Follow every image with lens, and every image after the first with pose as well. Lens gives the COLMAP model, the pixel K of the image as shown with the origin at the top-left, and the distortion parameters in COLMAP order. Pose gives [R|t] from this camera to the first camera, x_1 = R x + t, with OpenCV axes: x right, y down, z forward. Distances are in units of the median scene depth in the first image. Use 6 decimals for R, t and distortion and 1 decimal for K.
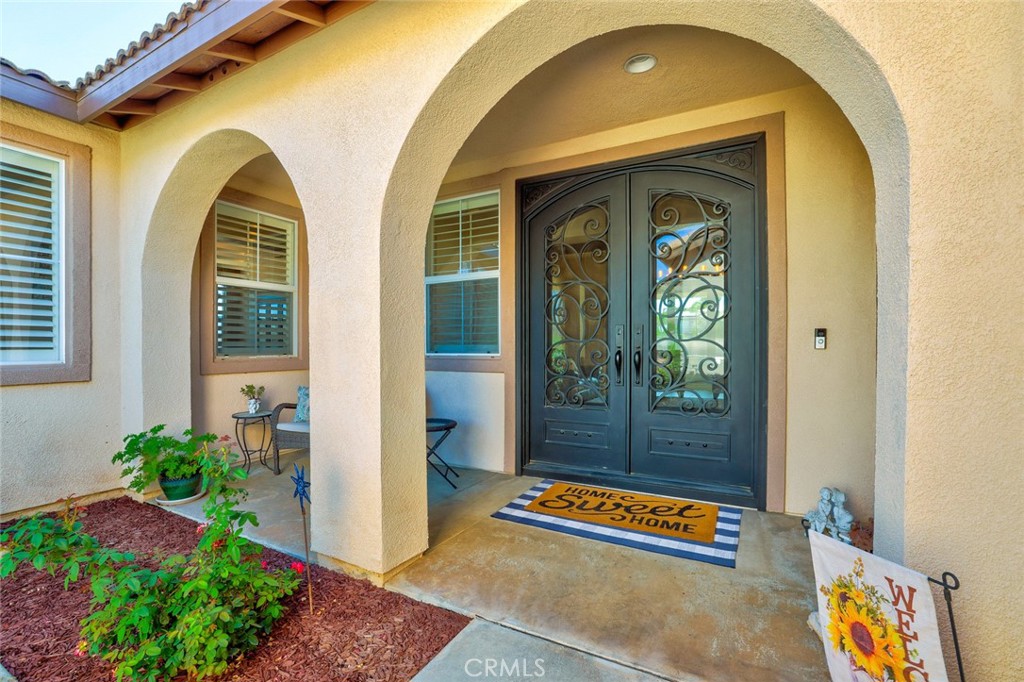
lens RADIAL K [[446.3, 0, 509.3], [0, 446.3, 344.2], [0, 0, 1]] dist [-0.043052, 0.015506]
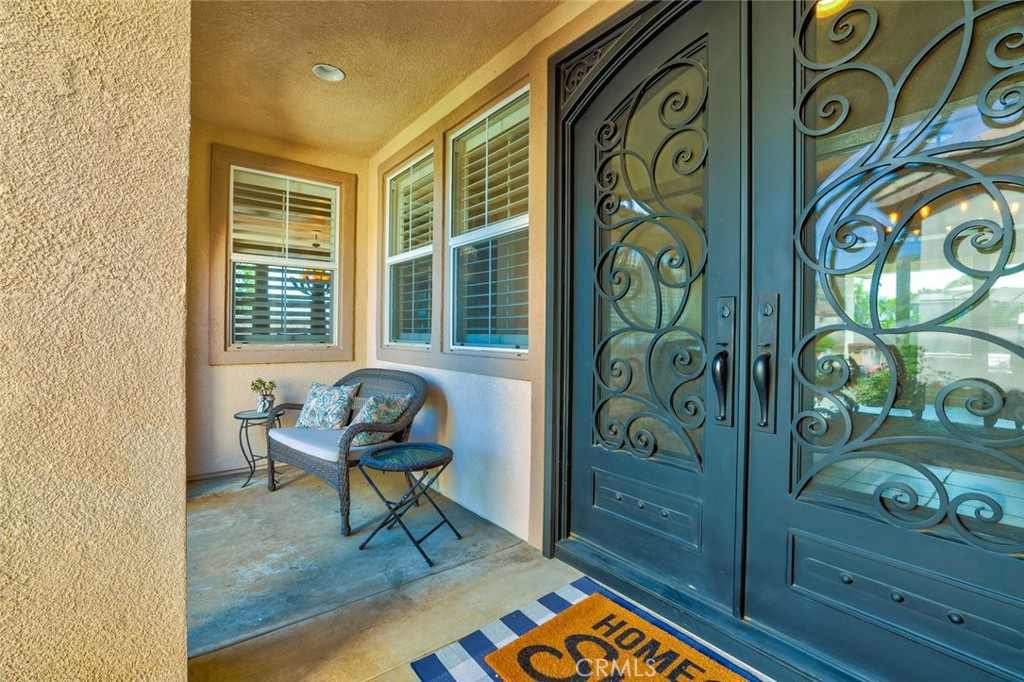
lens RADIAL K [[442.0, 0, 510.7], [0, 442.0, 334.0], [0, 0, 1]] dist [-0.047934, 0.016809]
pose [[0.922409, 0.011801, -0.386033, 0.196189], [-0.011255, 0.999930, 0.003675, -0.002620], [0.386050, 0.000955, 0.922478, 0.441654]]
